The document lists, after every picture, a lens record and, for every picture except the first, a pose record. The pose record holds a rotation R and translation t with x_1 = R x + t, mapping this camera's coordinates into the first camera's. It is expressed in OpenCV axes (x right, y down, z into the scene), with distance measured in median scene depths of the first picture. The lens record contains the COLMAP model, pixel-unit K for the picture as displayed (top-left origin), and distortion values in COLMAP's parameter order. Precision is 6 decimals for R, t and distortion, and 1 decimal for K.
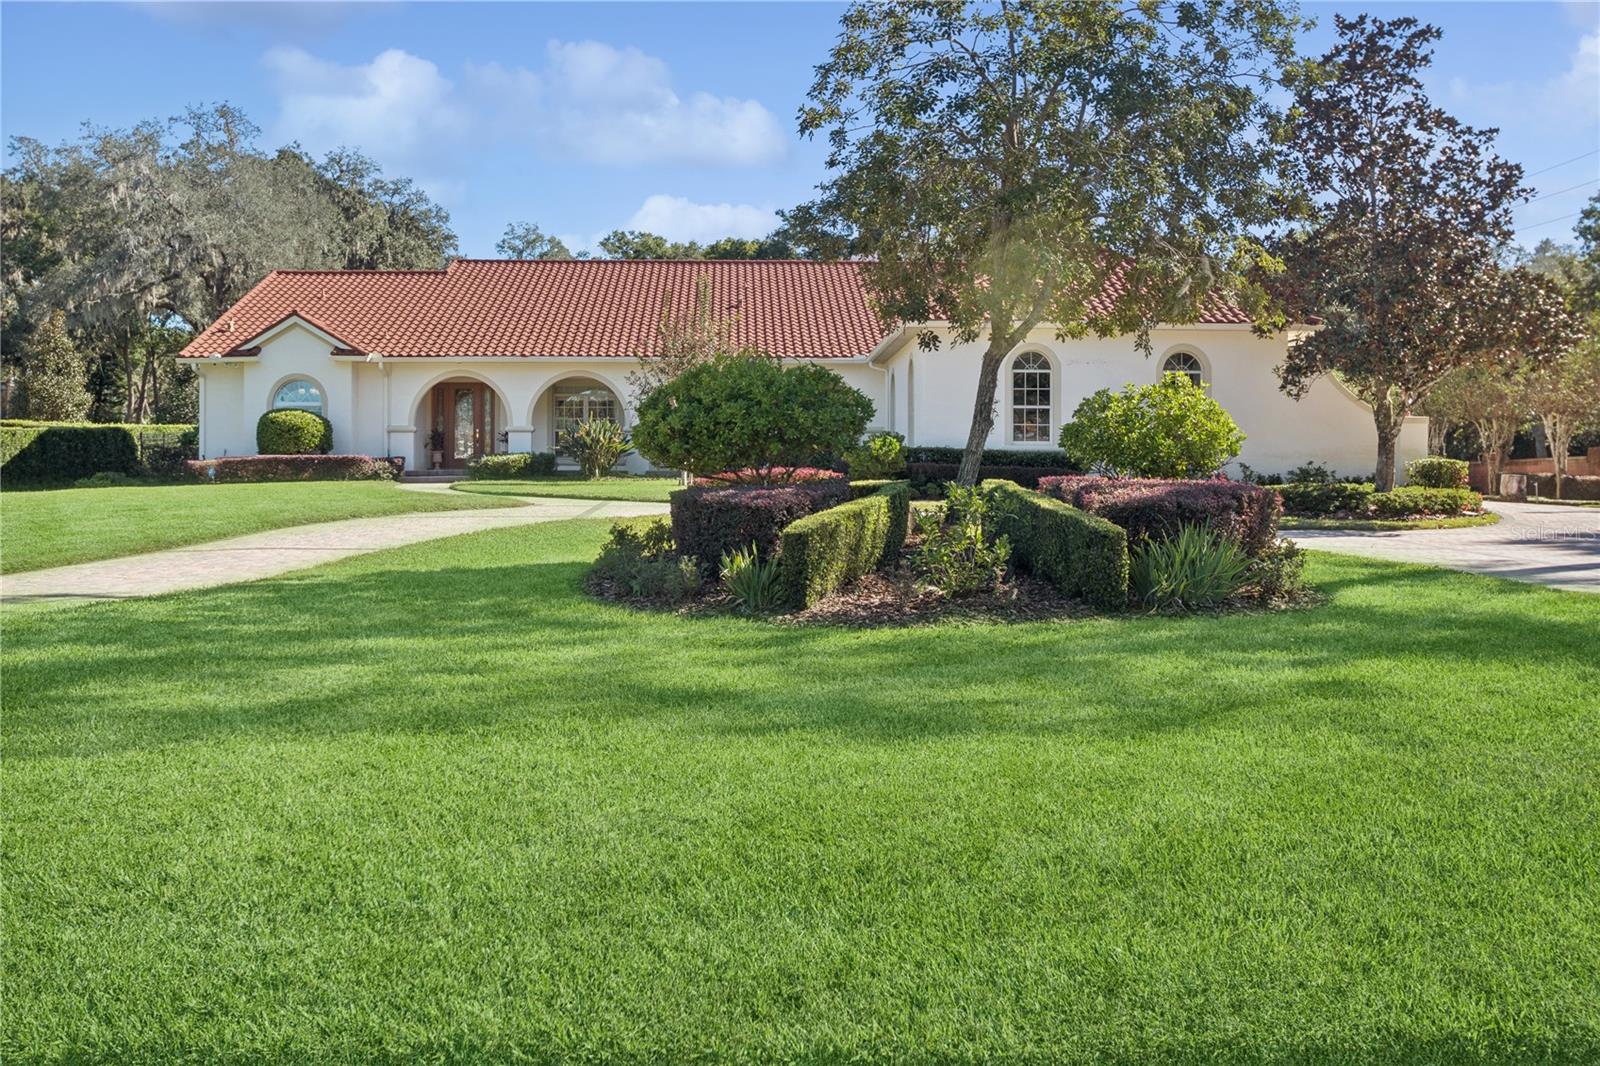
lens RADIAL K [[1356.7, 0, 800.0], [0, 1356.7, 533.0], [0, 0, 1]] dist [-0.146435, 0.246994]
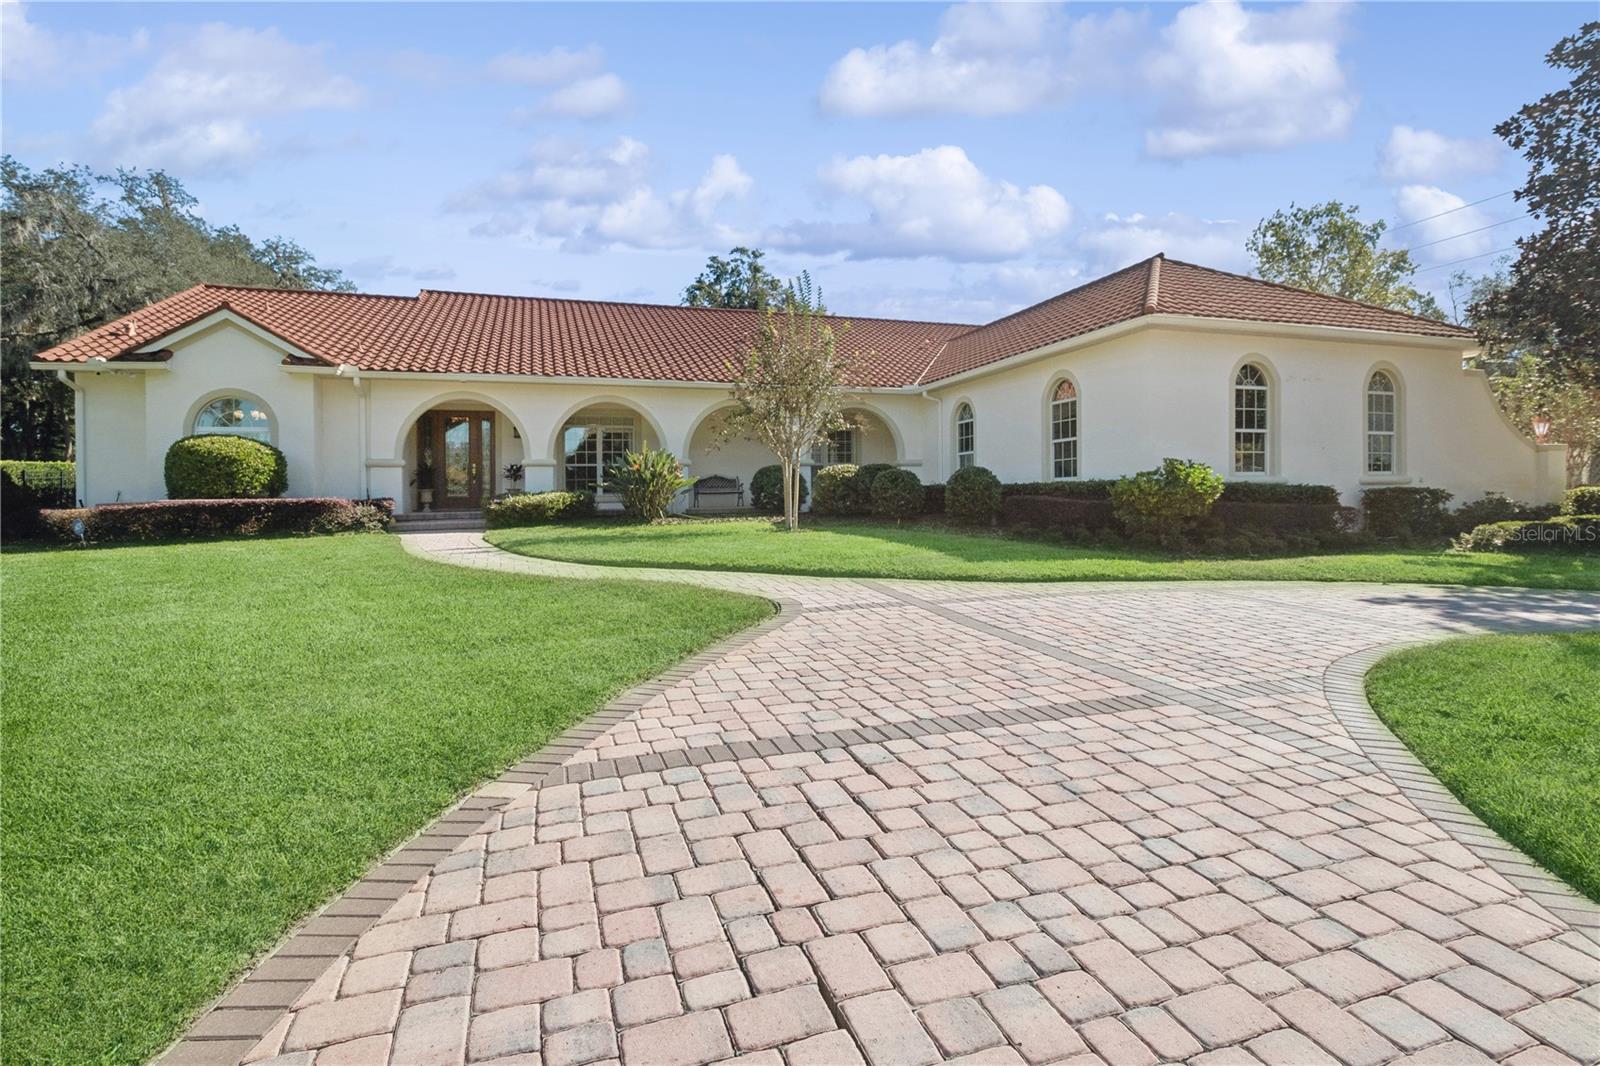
lens RADIAL K [[745.5, 0, 795.4], [0, 745.5, 510.5], [0, 0, 1]] dist [-0.027072, -0.000595]
pose [[0.959619, -0.023894, 0.280285, -0.192251], [0.029420, 0.999447, -0.015522, -0.036240], [-0.279759, 0.023141, 0.959791, 0.524959]]
